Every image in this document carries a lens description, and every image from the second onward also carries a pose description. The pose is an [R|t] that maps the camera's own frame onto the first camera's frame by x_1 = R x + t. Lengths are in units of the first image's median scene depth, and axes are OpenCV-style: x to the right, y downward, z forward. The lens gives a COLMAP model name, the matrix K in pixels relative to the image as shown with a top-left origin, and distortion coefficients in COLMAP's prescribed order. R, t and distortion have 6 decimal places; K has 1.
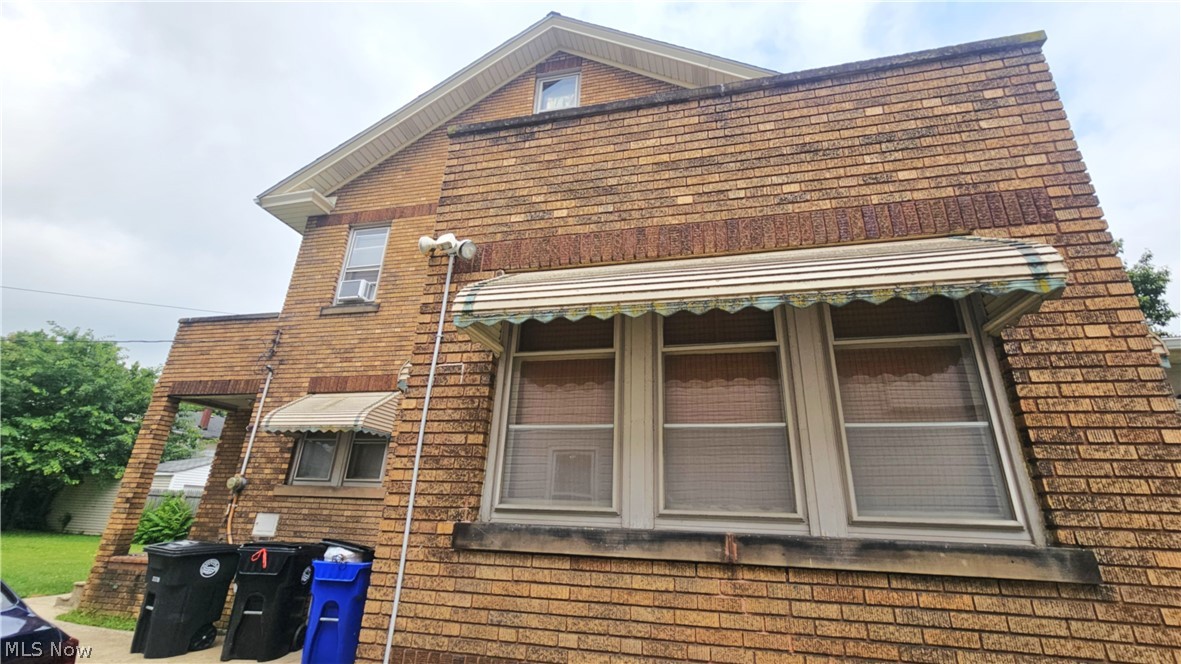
lens RADIAL K [[482.3, 0, 596.5], [0, 482.3, 333.0], [0, 0, 1]] dist [0.002313, 0.001049]
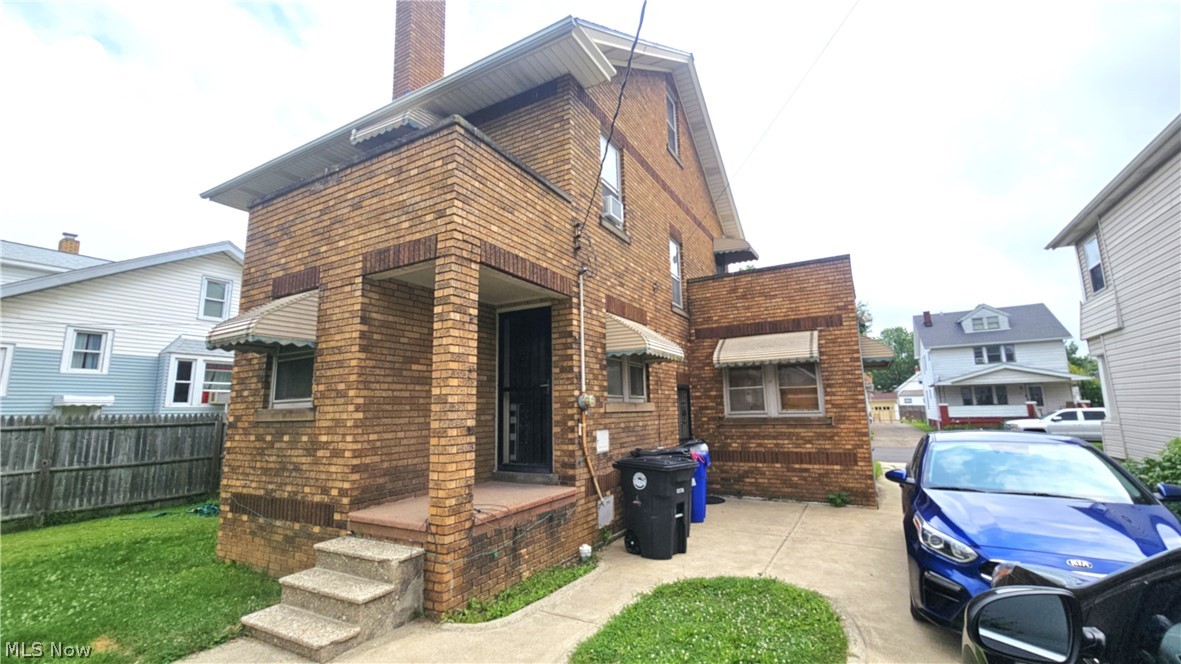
lens RADIAL K [[482.3, 0, 595.4], [0, 482.3, 329.4], [0, 0, 1]] dist [0.002313, 0.001049]
pose [[0.267634, 0.121251, 0.955861, -1.307703], [-0.309413, 0.950323, -0.033915, 0.171460], [-0.912489, -0.286679, 0.291856, 0.622318]]
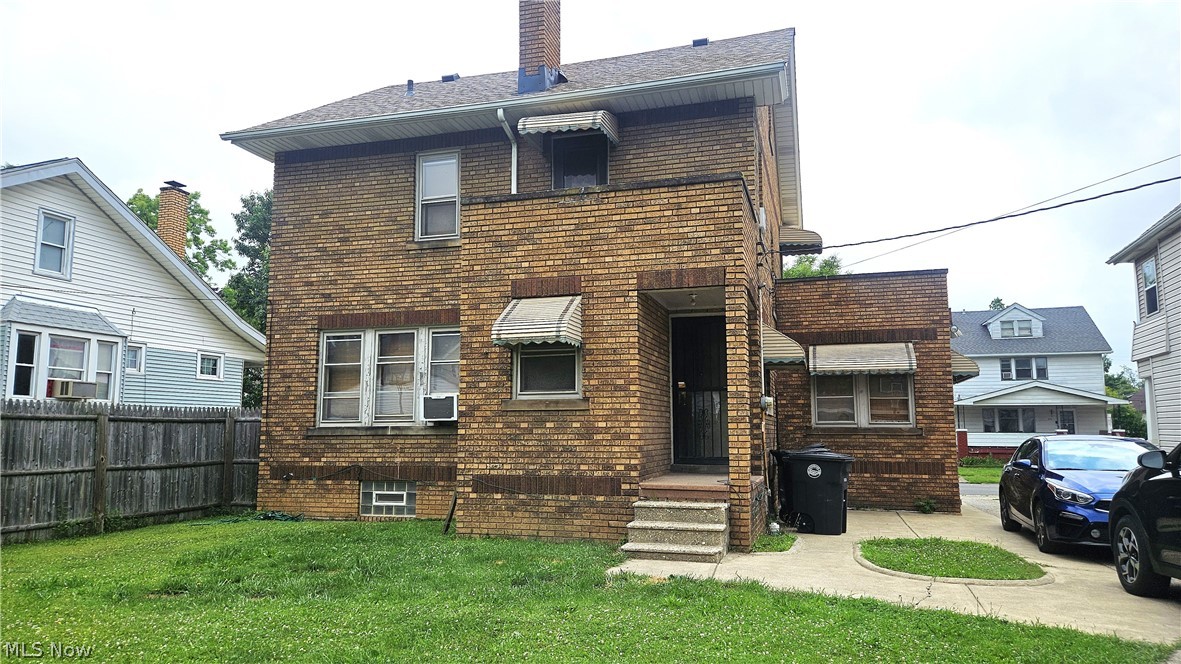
lens RADIAL K [[789.8, 0, 583.7], [0, 789.8, 330.6], [0, 0, 1]] dist [0.060059, -0.025619]
pose [[0.060493, 0.094300, 0.993704, -2.268628], [-0.349496, 0.934510, -0.067406, 0.411057], [-0.934983, -0.343218, 0.089489, 1.201383]]
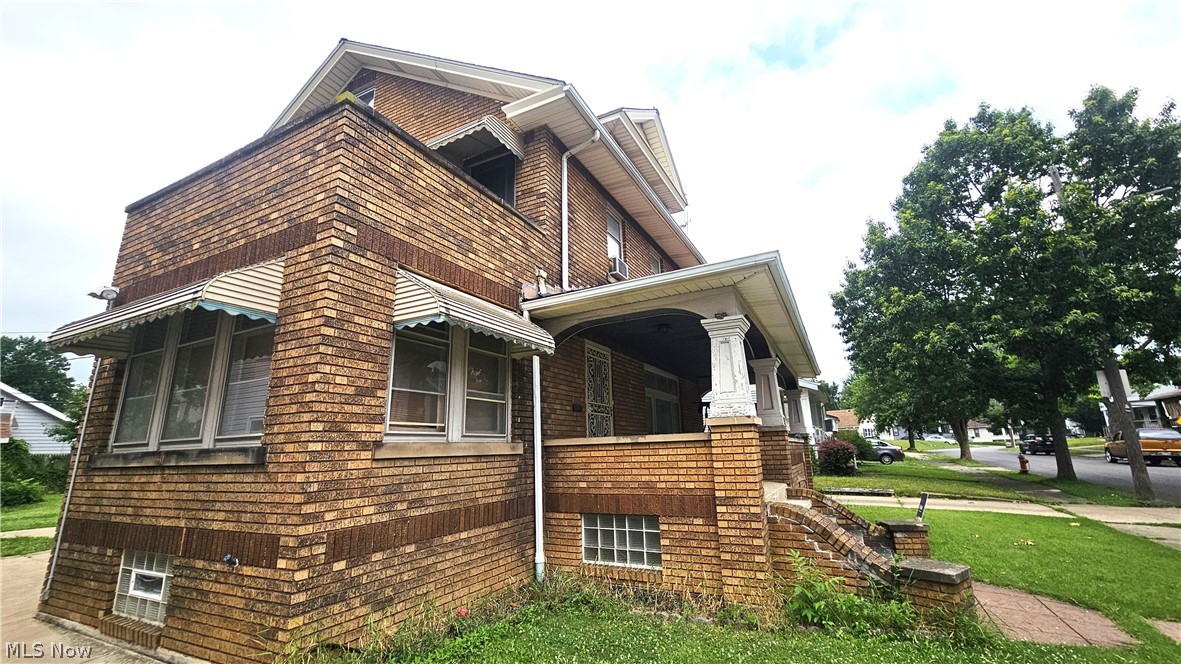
lens RADIAL K [[482.3, 0, 594.2], [0, 482.3, 333.5], [0, 0, 1]] dist [0.002313, 0.001049]
pose [[0.969363, -0.113072, -0.218062, 2.484096], [0.138075, 0.985050, 0.103014, 0.023442], [0.203154, -0.129966, 0.970483, -0.401917]]
